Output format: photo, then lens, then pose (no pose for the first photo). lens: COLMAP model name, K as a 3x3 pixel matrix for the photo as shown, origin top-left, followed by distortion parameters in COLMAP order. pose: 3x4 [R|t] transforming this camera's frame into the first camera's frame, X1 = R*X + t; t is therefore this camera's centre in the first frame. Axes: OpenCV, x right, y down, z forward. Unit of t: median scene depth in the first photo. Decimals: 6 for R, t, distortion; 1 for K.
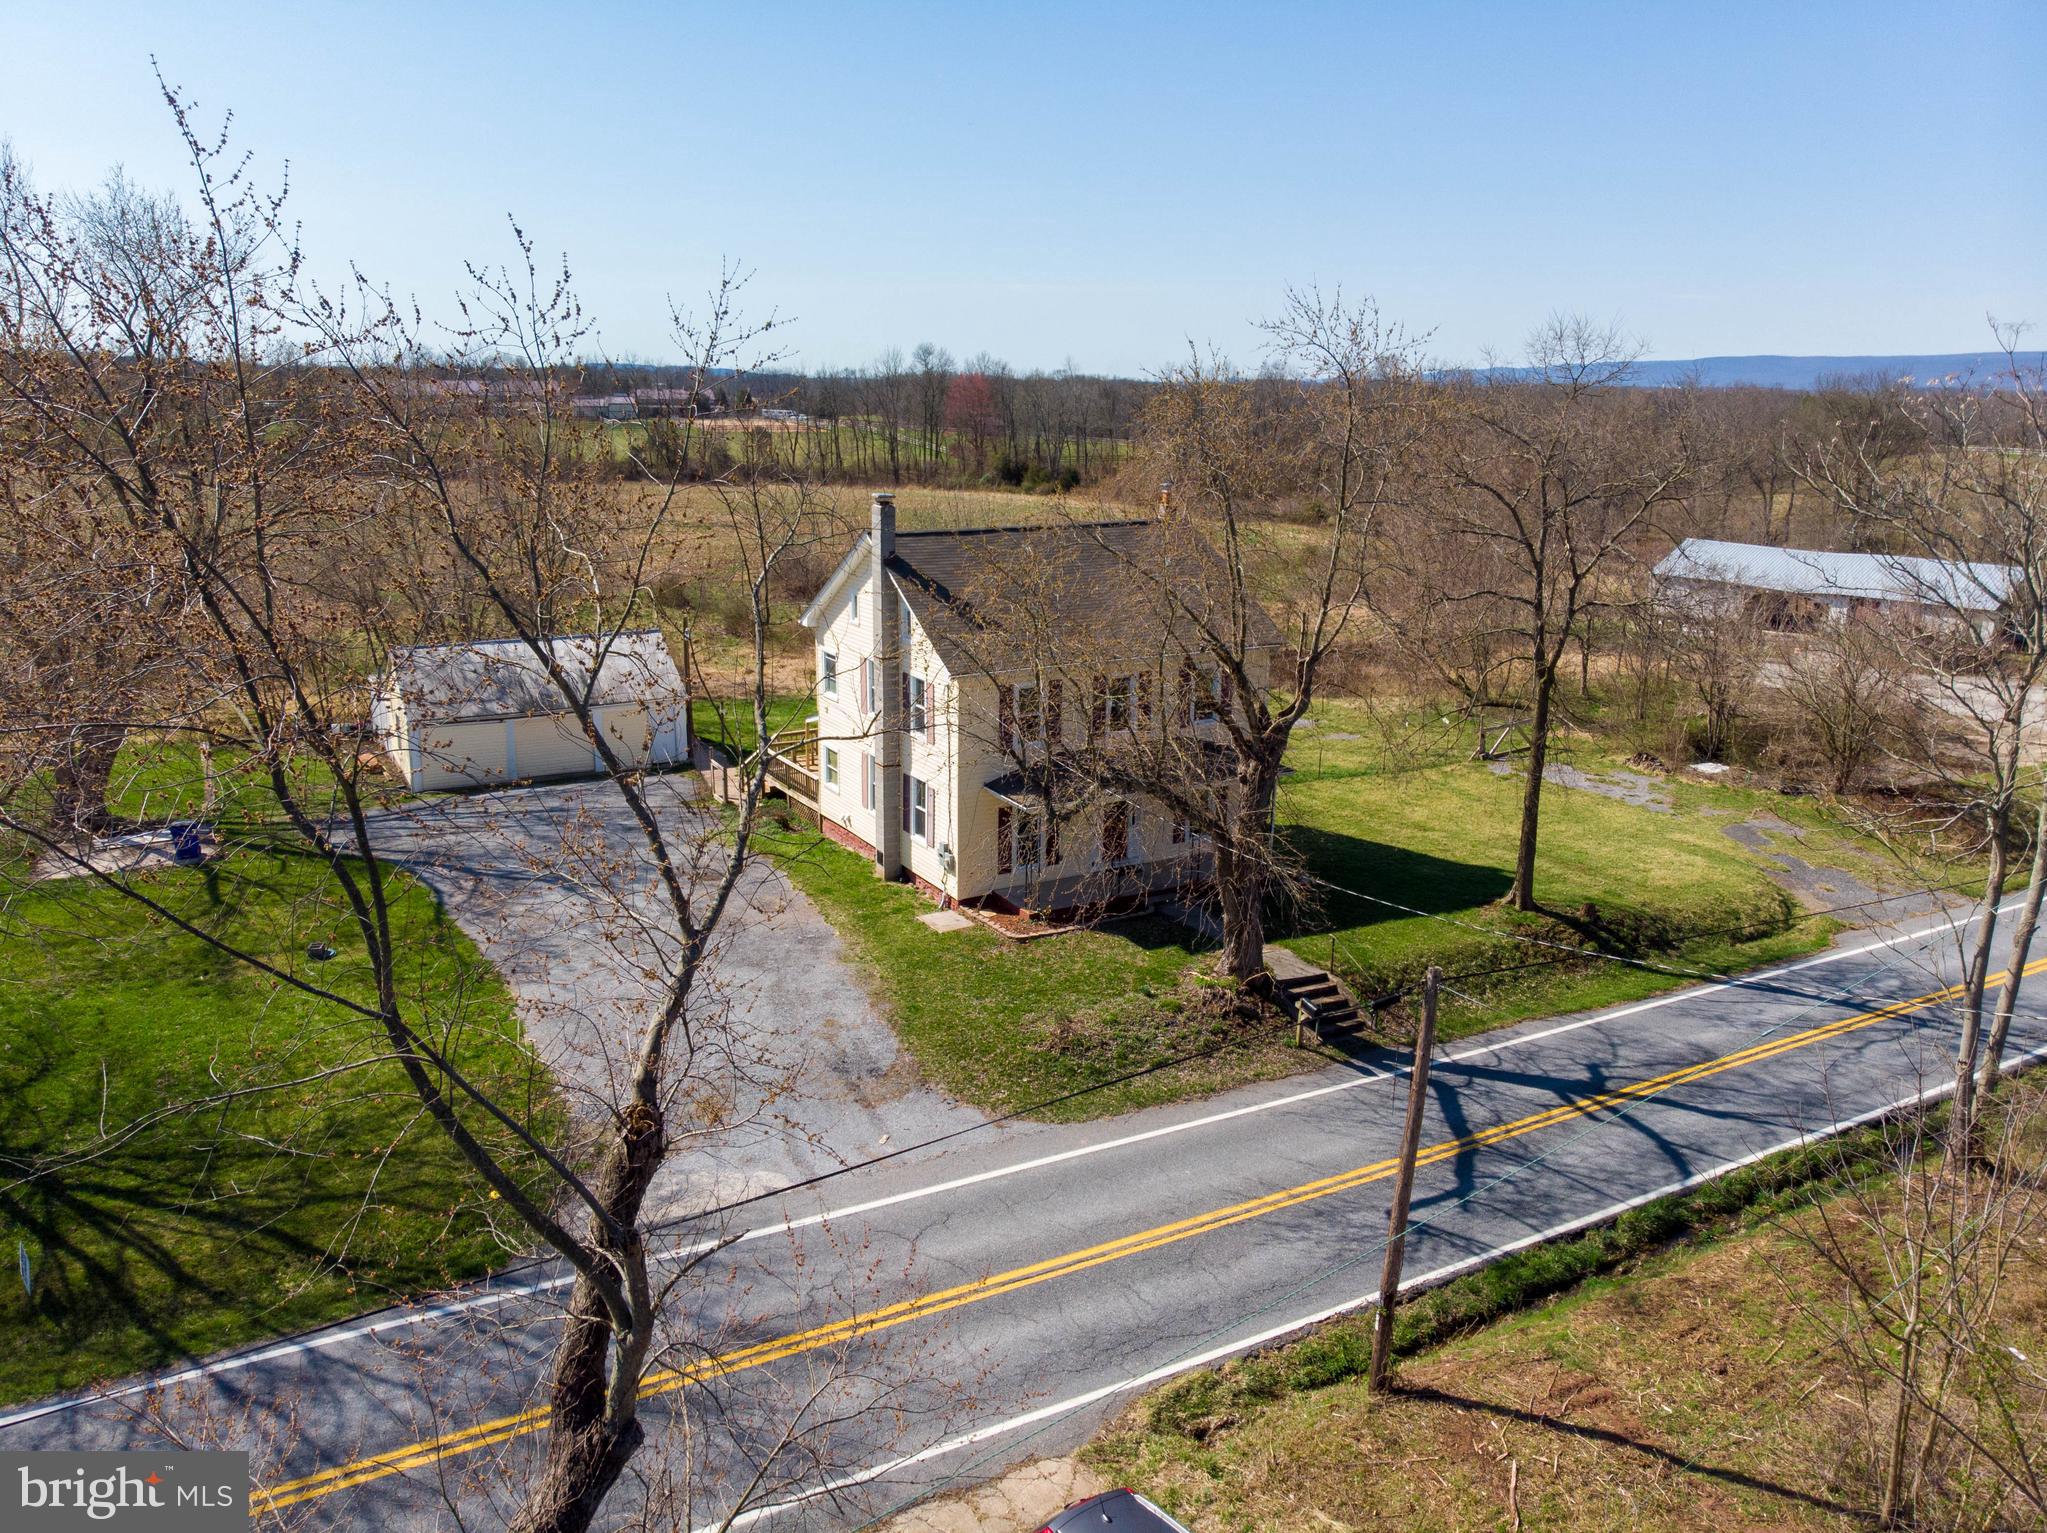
lens RADIAL K [[1512.0, 0, 1030.0], [0, 1512.0, 756.7], [0, 0, 1]] dist [-0.018059, 0.030776]
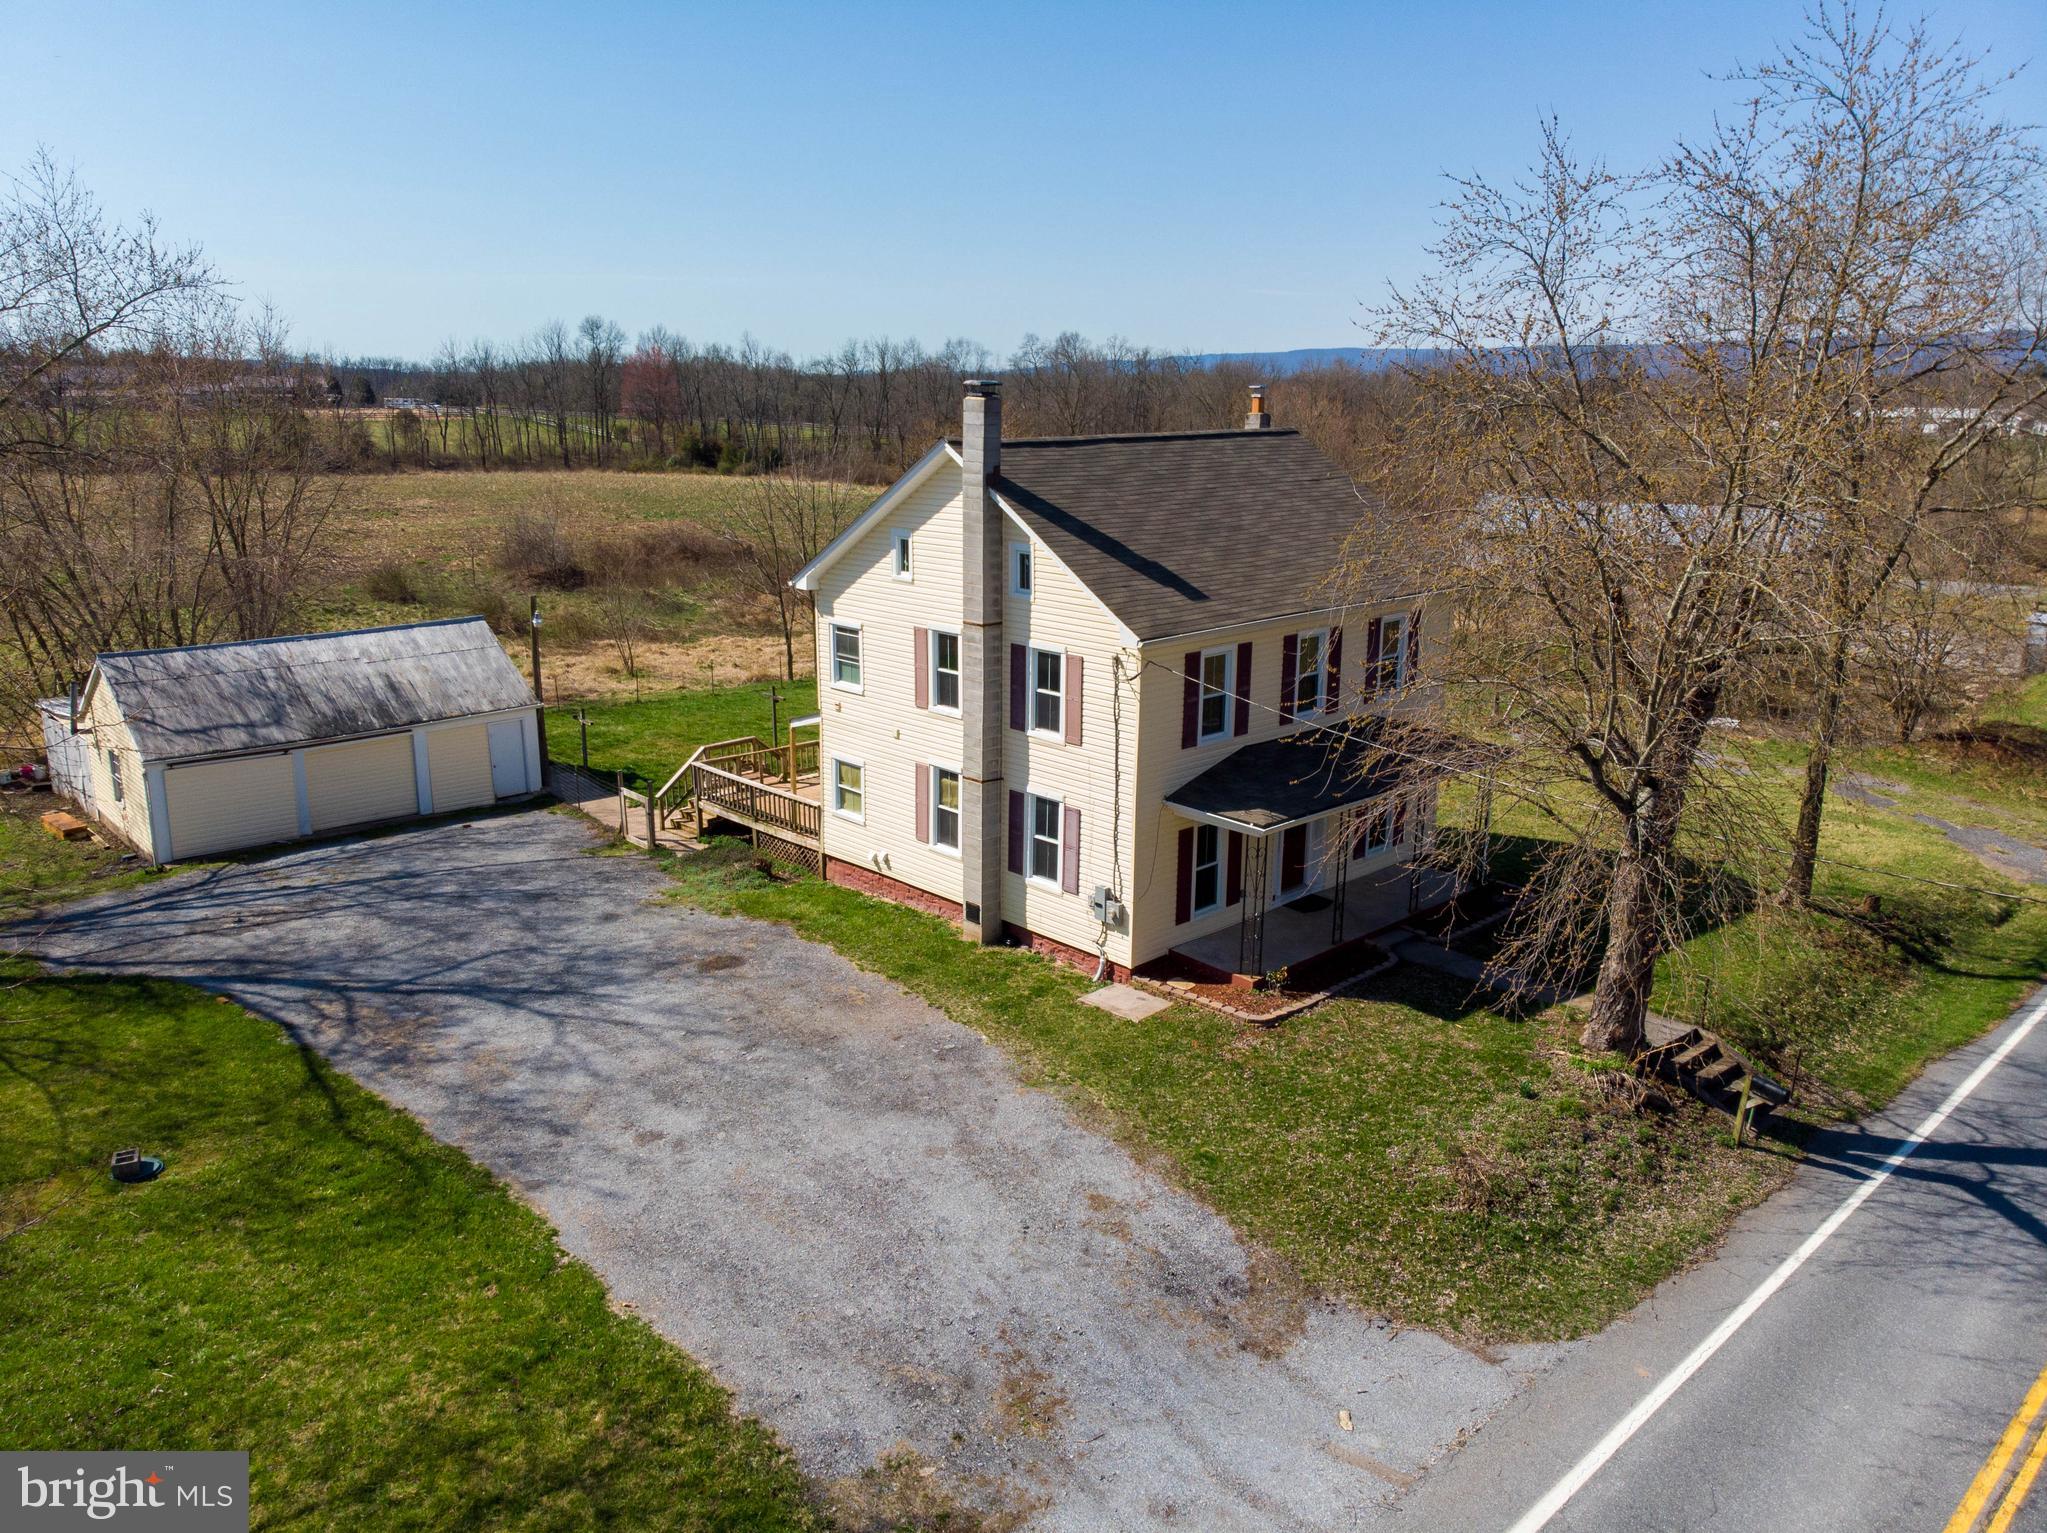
lens RADIAL K [[1512.0, 0, 1028.4], [0, 1512.0, 754.0], [0, 0, 1]] dist [-0.018059, 0.030776]
pose [[0.971722, -0.061425, 0.227997, -0.243858], [0.060633, 0.998105, 0.010486, -0.012848], [-0.228209, 0.003634, 0.973605, 0.337597]]
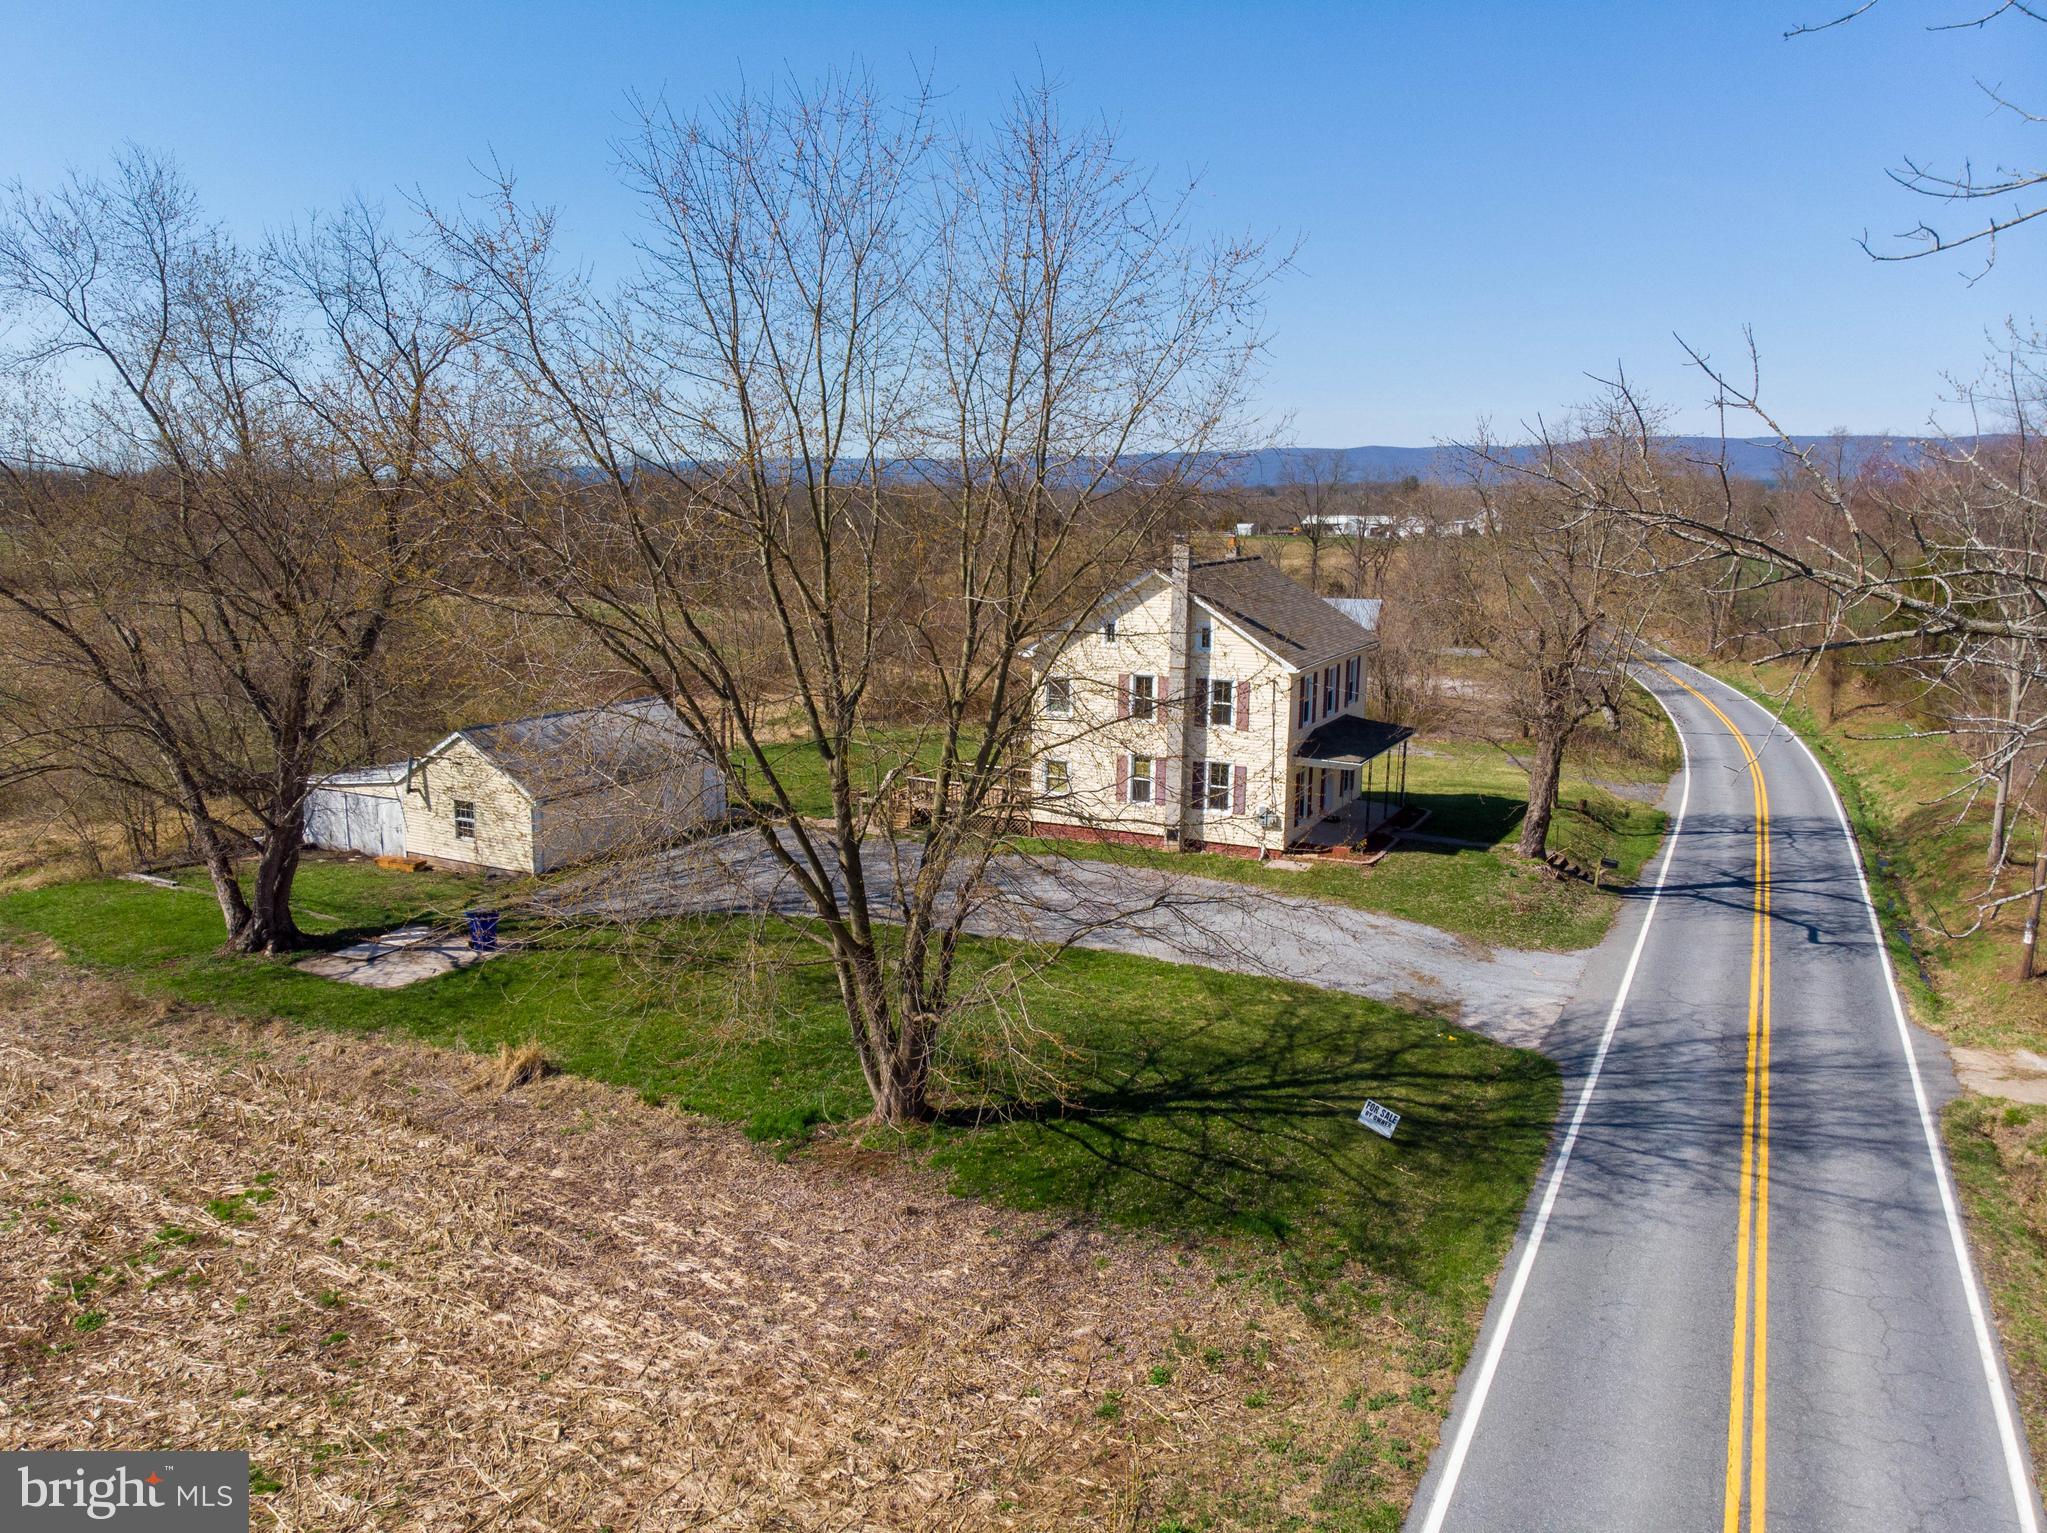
lens RADIAL K [[1512.0, 0, 1013.5], [0, 1512.0, 757.3], [0, 0, 1]] dist [-0.018059, 0.030776]
pose [[0.836491, -0.092450, 0.540125, -0.908957], [0.130188, 0.990973, -0.032004, 0.029095], [-0.532291, 0.097088, 0.840976, 0.049200]]
